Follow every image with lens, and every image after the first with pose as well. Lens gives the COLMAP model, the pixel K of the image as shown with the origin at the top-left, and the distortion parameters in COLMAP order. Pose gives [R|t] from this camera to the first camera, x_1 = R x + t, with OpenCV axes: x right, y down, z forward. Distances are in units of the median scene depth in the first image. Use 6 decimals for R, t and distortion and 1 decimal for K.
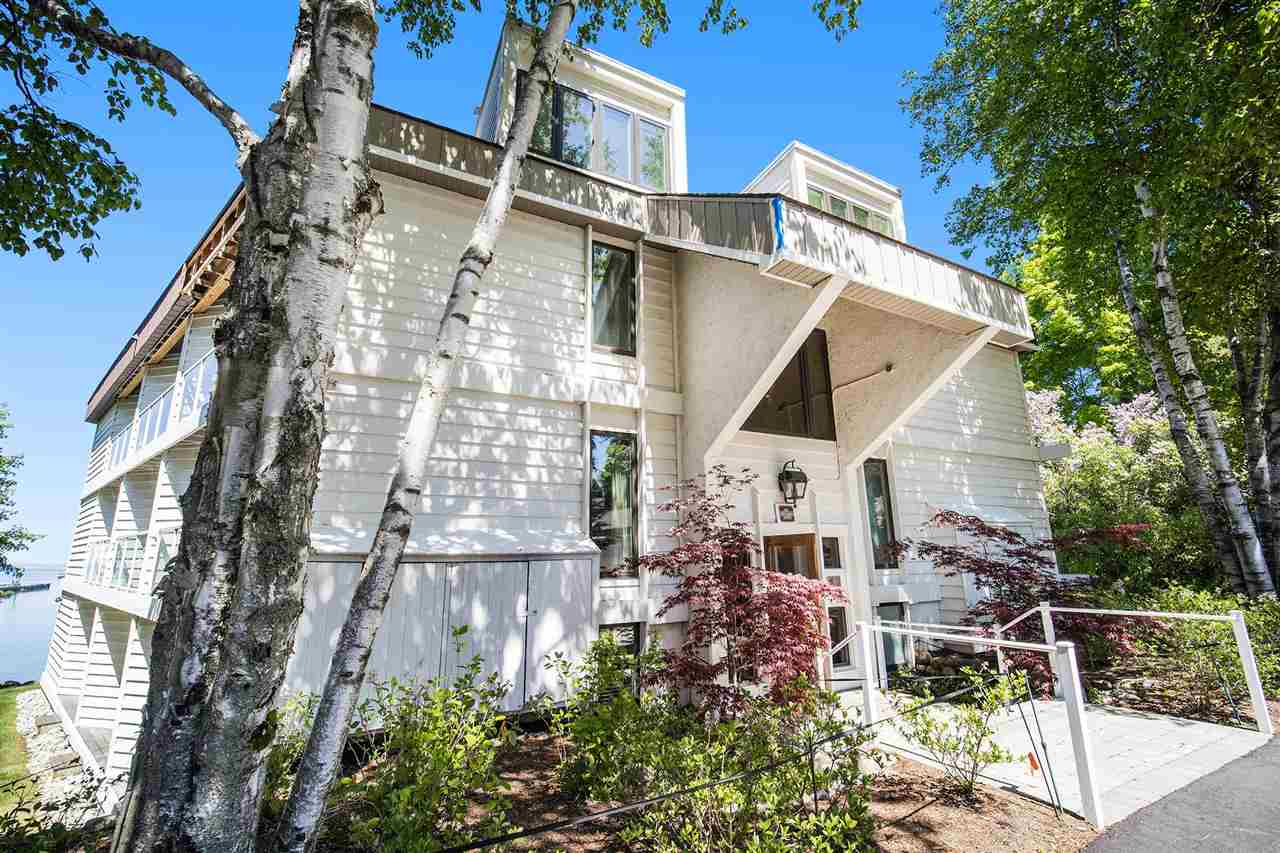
lens RADIAL K [[524.3, 0, 640.0], [0, 524.3, 426.5], [0, 0, 1]] dist [-0.011194, -0.000085]
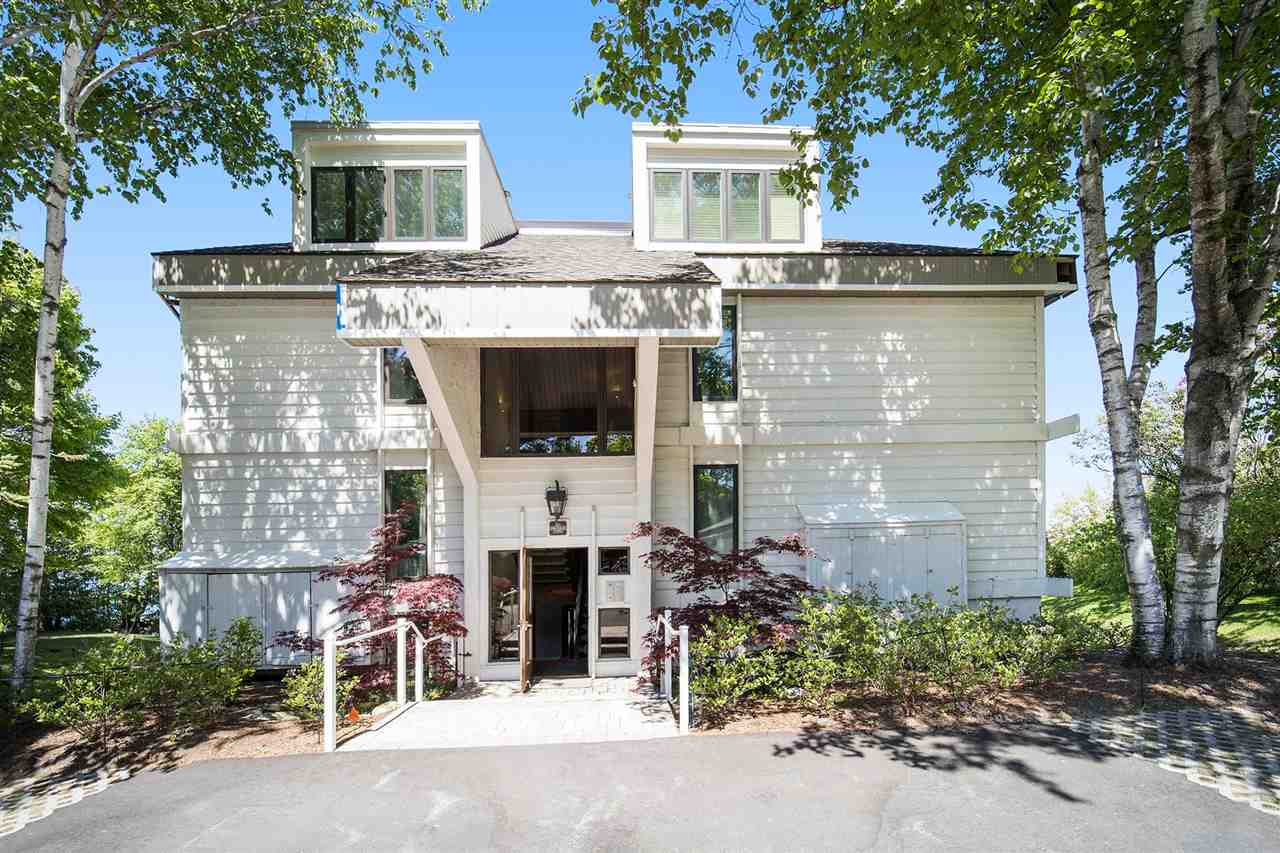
lens RADIAL K [[522.4, 0, 641.2], [0, 522.4, 532.4], [0, 0, 1]] dist [-0.016630, -0.000036]
pose [[0.920876, -0.025671, -0.389009, 1.047170], [0.106920, 0.976200, 0.188685, -0.021651], [0.374907, -0.215349, 0.901704, 0.056642]]
